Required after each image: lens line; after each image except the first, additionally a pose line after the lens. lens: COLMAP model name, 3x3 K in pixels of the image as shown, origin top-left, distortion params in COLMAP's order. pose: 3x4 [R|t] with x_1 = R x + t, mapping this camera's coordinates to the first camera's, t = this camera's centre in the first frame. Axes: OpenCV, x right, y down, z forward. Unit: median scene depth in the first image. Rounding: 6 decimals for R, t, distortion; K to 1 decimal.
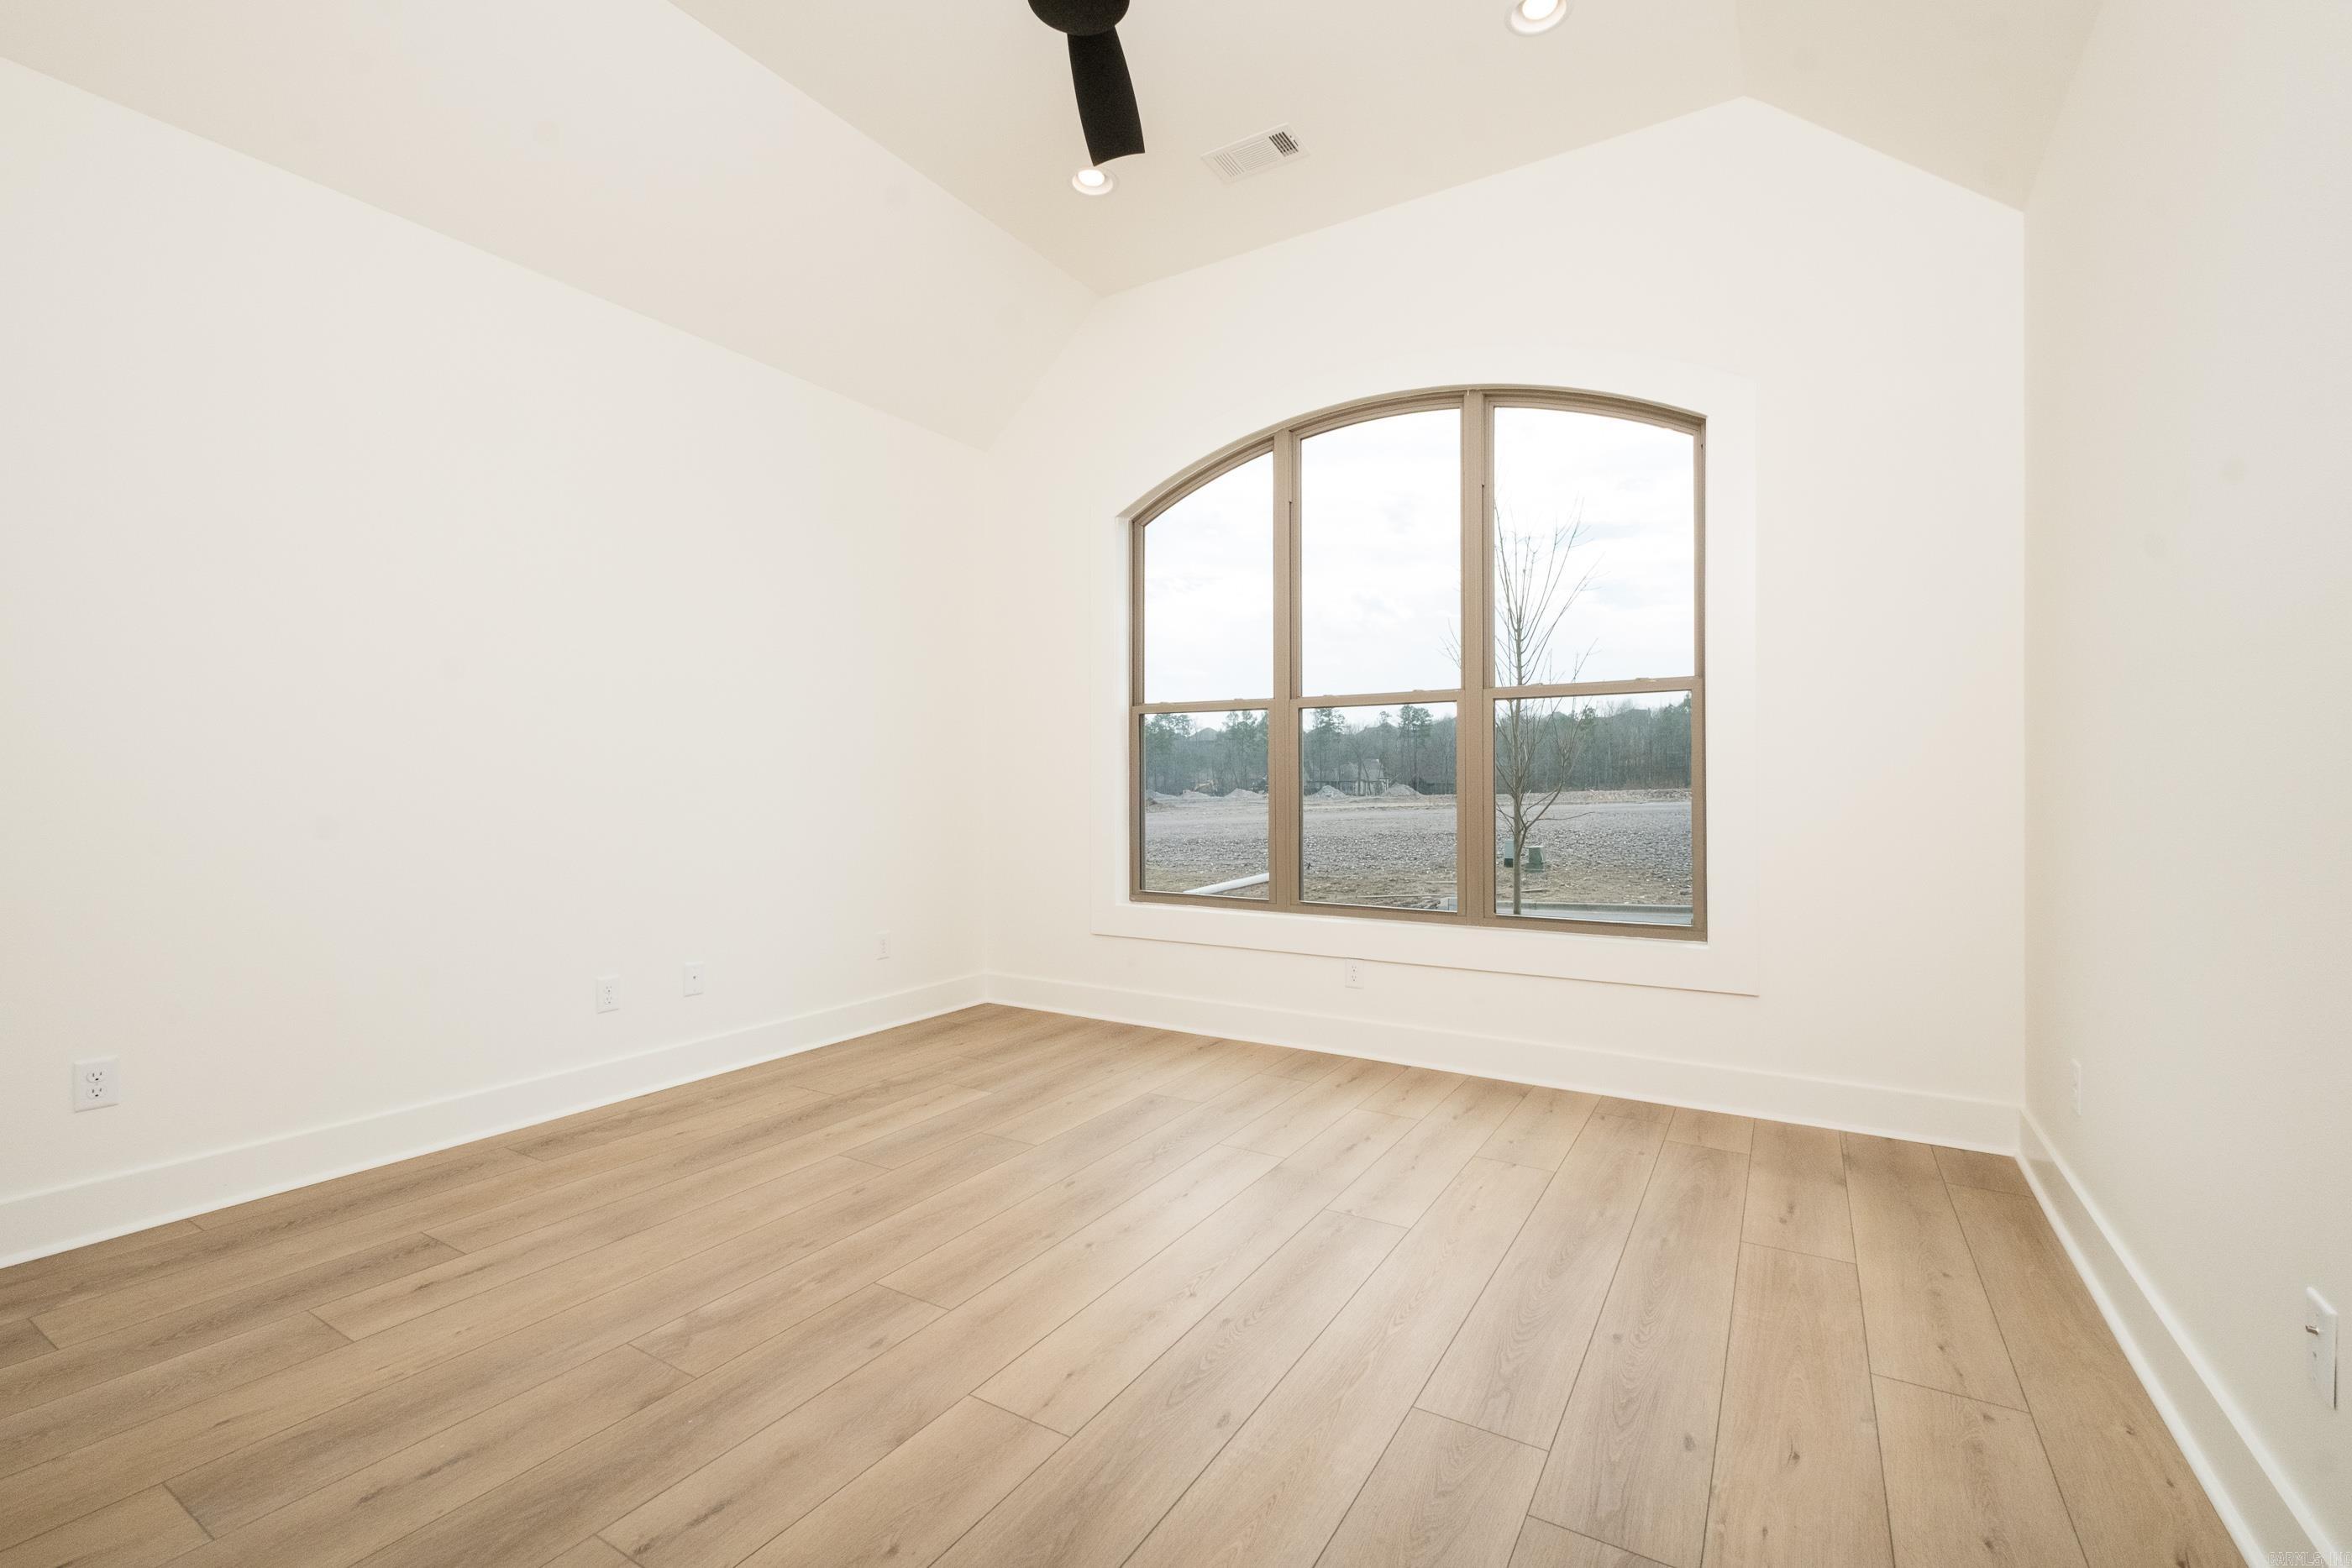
lens RADIAL K [[996.0, 0, 1175.4], [0, 996.0, 769.9], [0, 0, 1]] dist [-0.000055, -0.003274]
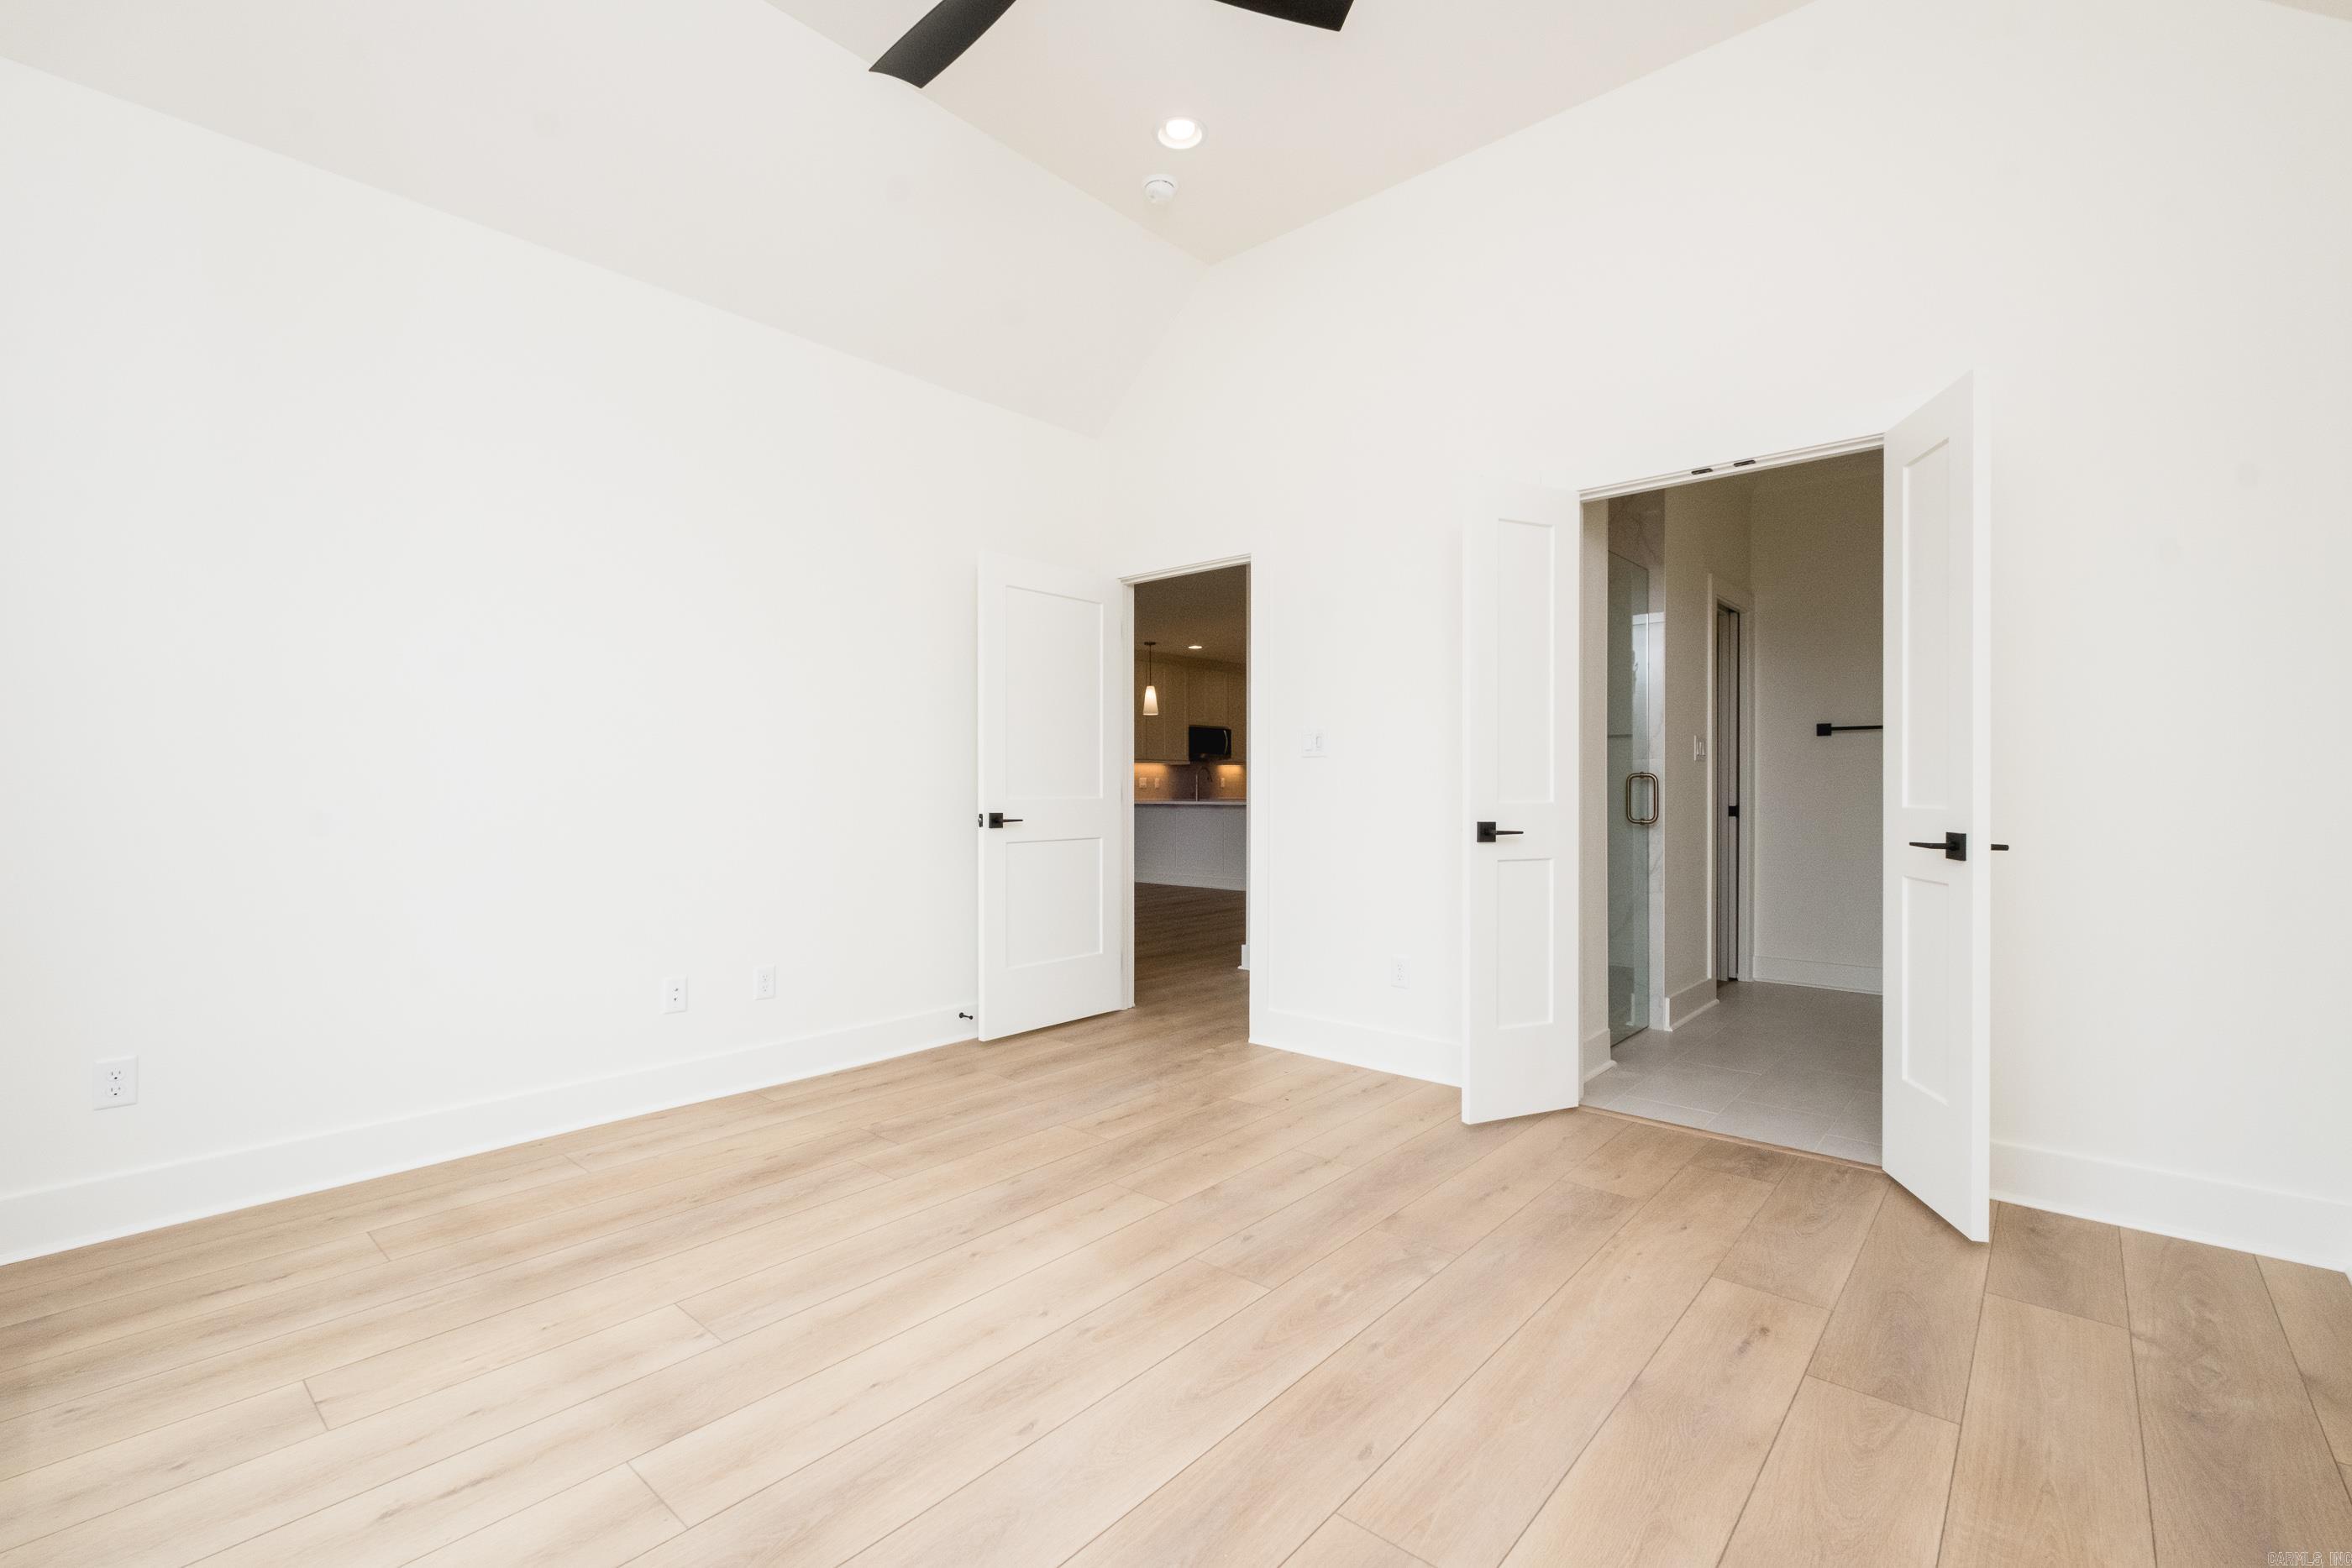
lens RADIAL K [[1020.7, 0, 1176.0], [0, 1020.7, 784.0], [0, 0, 1]] dist [0.000040, -0.001540]
pose [[-0.984714, 0.004564, 0.174122, -0.329880], [0.000956, 0.999783, -0.020799, 0.029720], [-0.174179, -0.020315, -0.984504, 1.723444]]
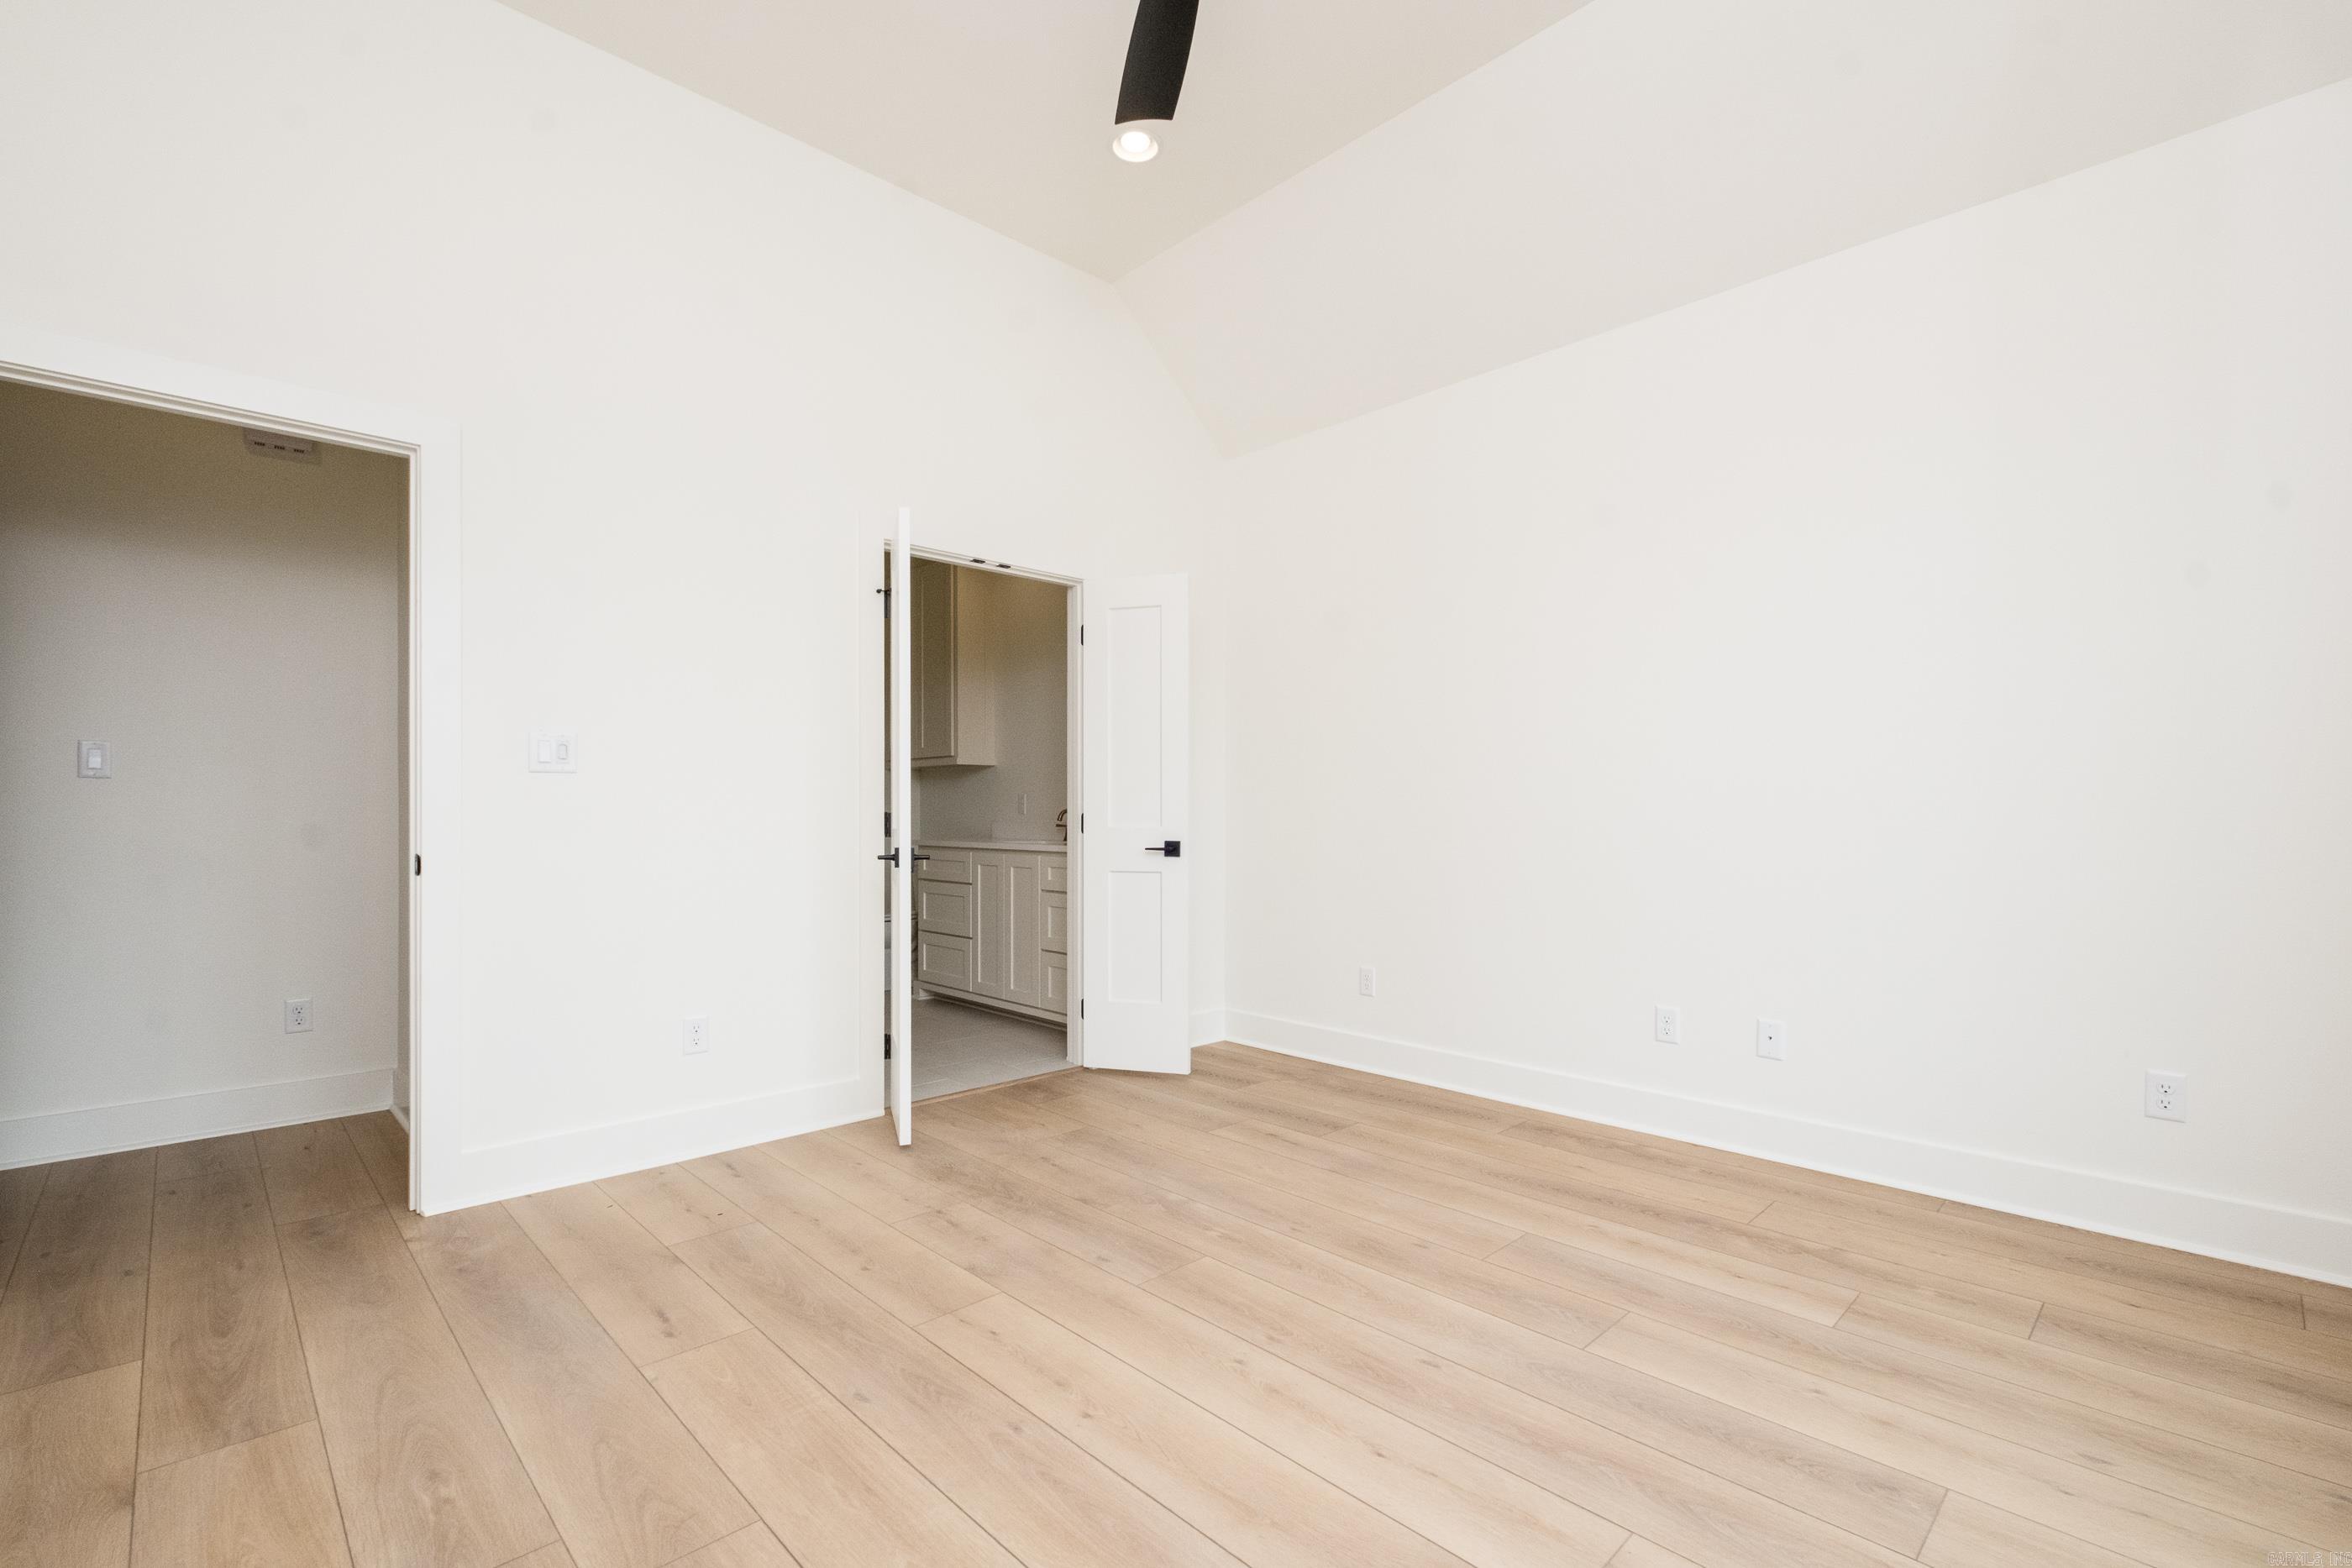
lens RADIAL K [[1029.4, 0, 1208.5], [0, 1029.4, 816.9], [0, 0, 1]] dist [0.000469, -0.000536]
pose [[-0.235701, 0.008436, -0.971789, 0.699815], [0.018643, 0.999818, 0.004157, 0.012614], [0.971647, -0.017138, -0.235815, 1.094738]]
